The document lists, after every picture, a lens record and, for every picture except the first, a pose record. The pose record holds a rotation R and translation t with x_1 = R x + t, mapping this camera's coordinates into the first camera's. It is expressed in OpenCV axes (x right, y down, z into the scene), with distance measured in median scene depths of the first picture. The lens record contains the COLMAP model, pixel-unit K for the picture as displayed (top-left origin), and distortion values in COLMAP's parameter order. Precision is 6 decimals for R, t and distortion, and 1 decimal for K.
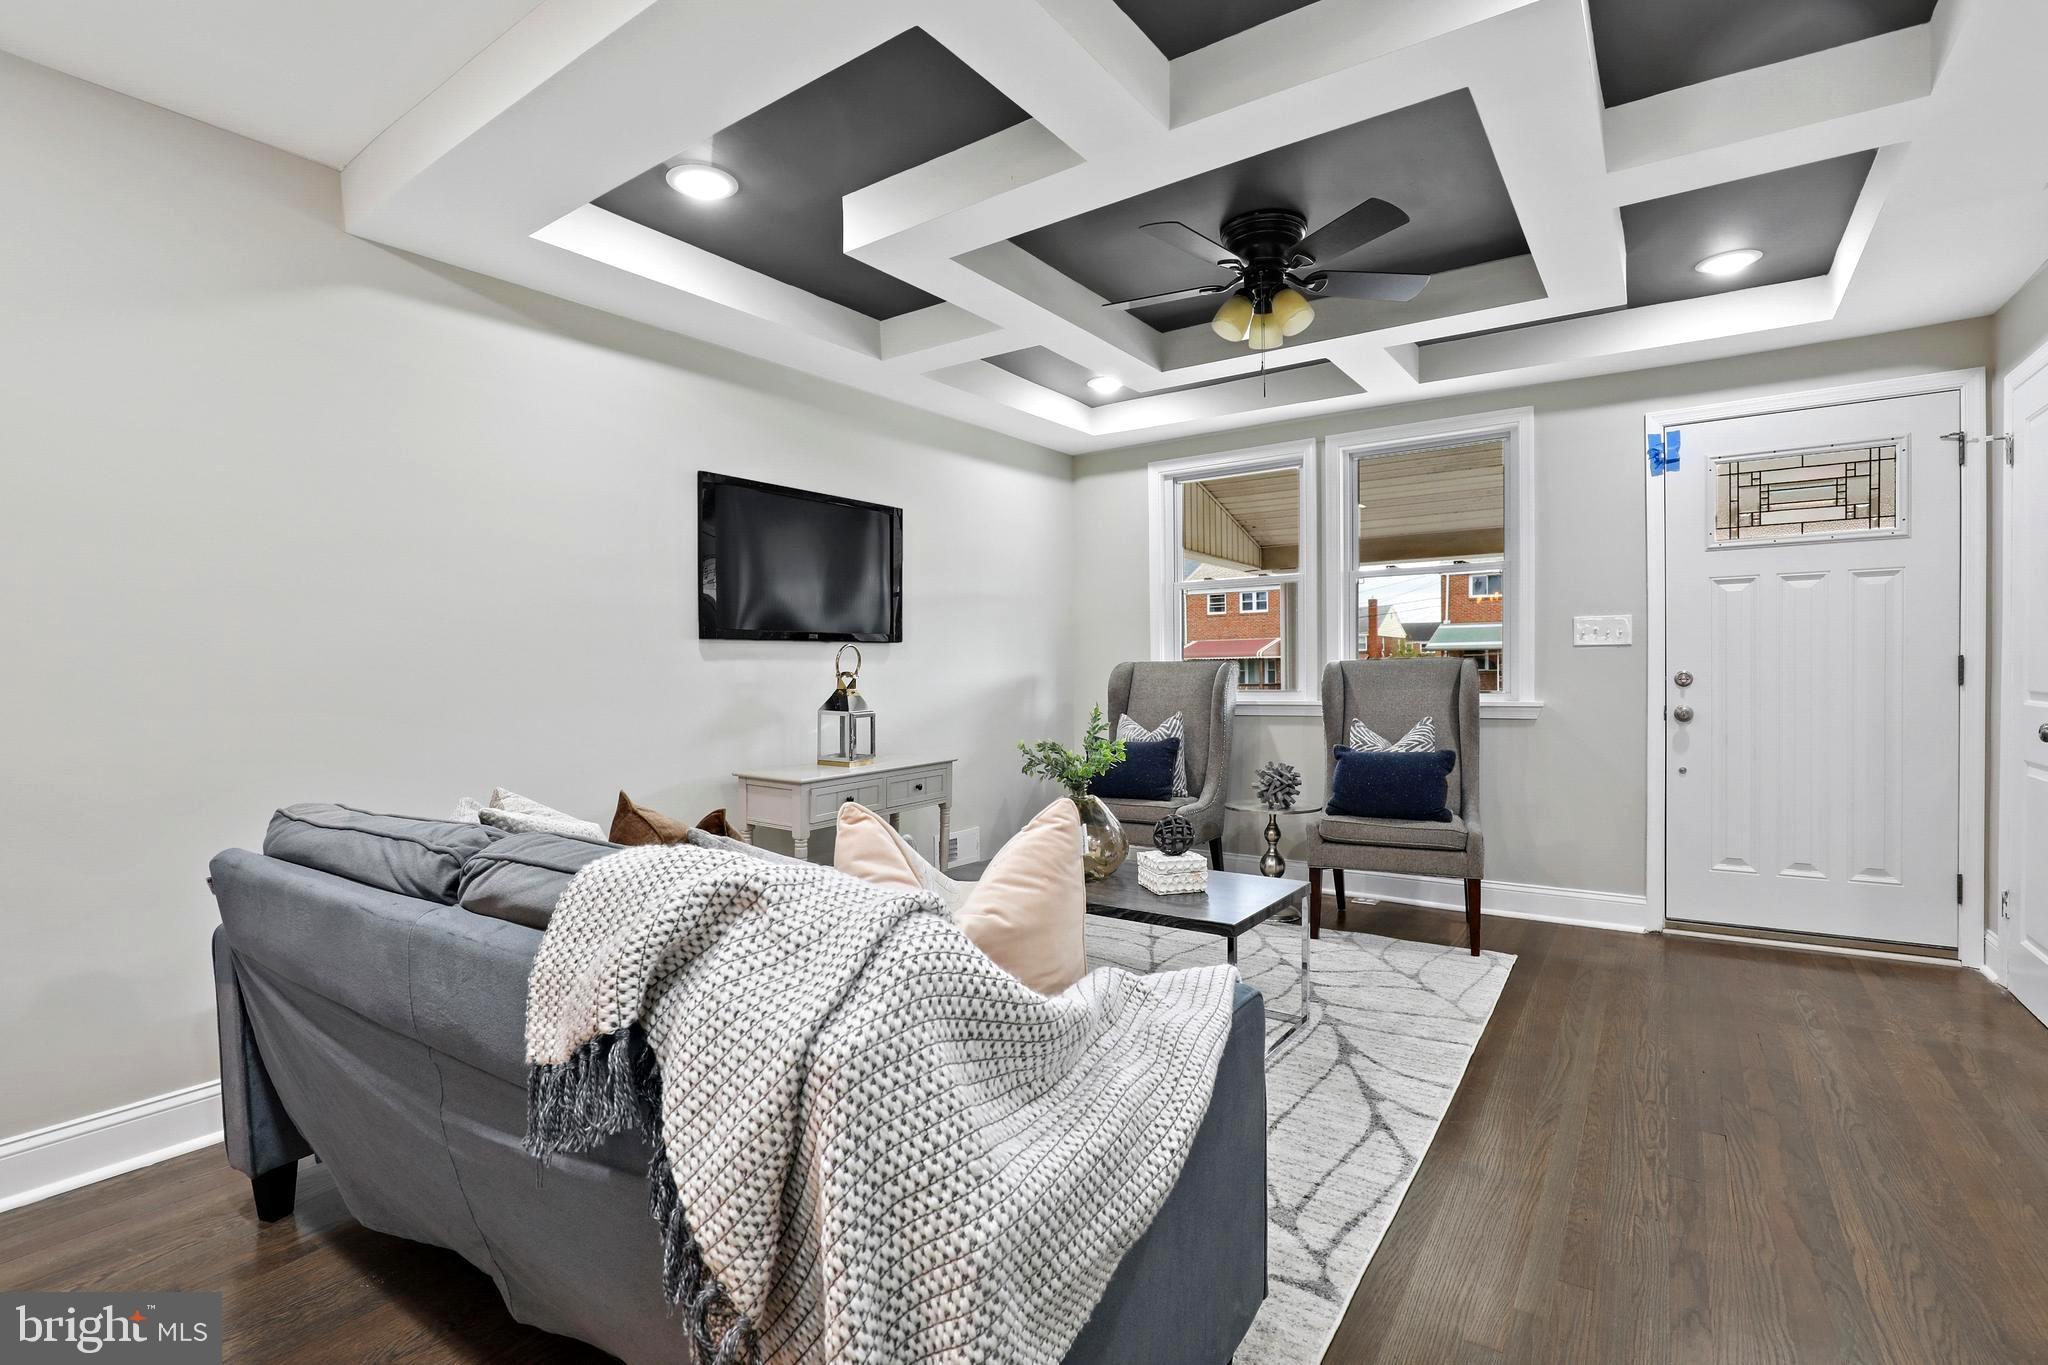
lens RADIAL K [[951.7, 0, 1024.0], [0, 951.7, 682.5], [0, 0, 1]] dist [-0.028947, 0.000270]
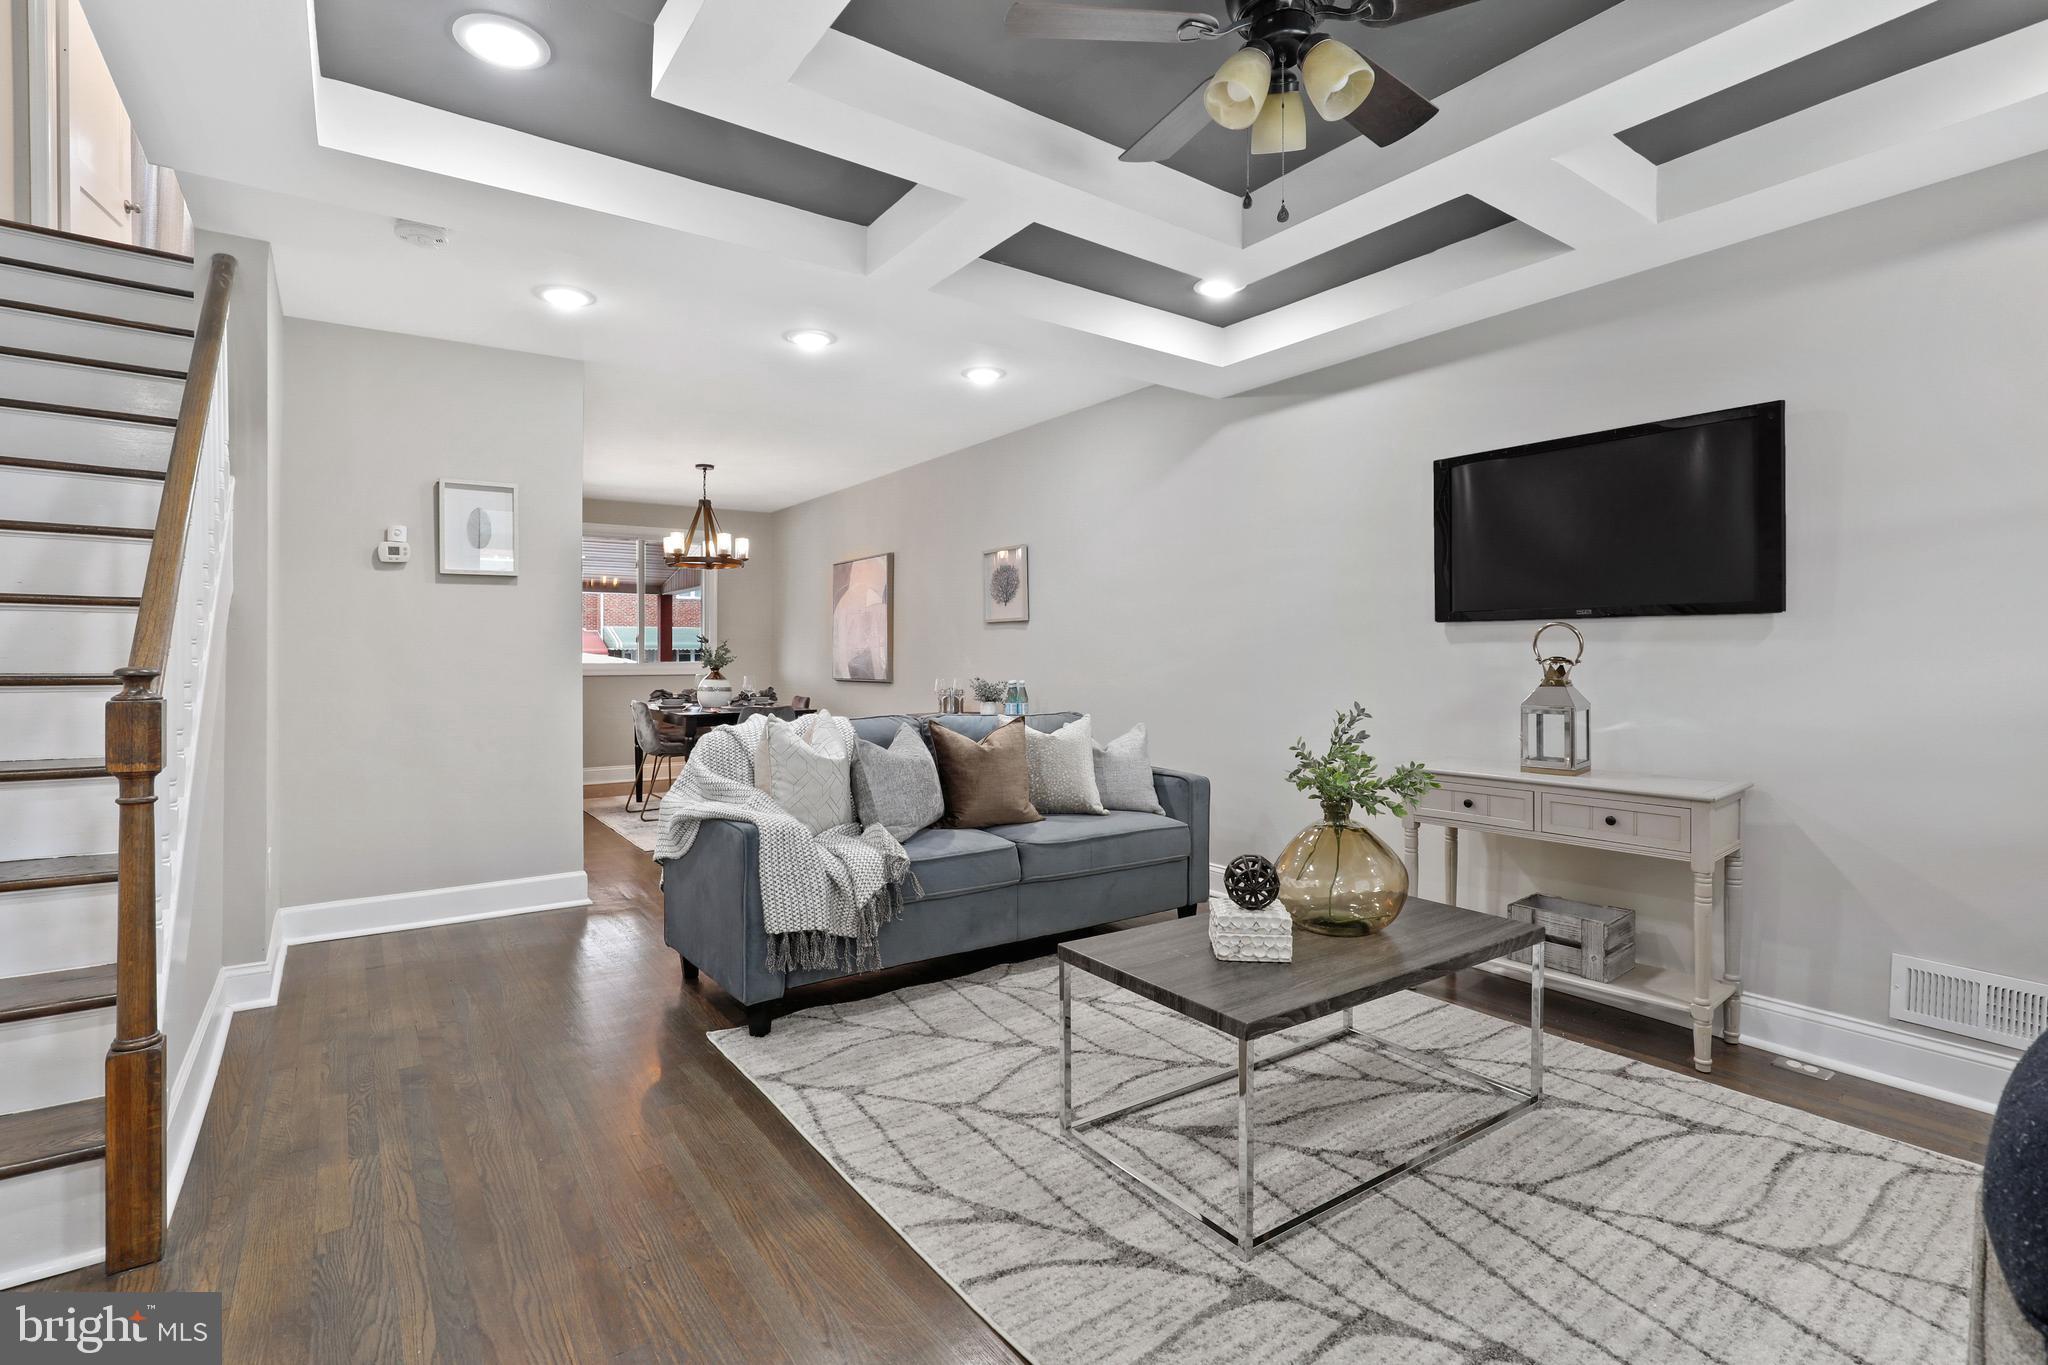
lens RADIAL K [[950.3, 0, 1025.5], [0, 950.3, 650.7], [0, 0, 1]] dist [-0.031389, 0.000076]
pose [[-0.339422, 0.008681, -0.940594, 0.904018], [-0.012249, 0.999832, 0.013648, -0.027720], [0.940554, 0.016154, -0.339259, 1.072753]]
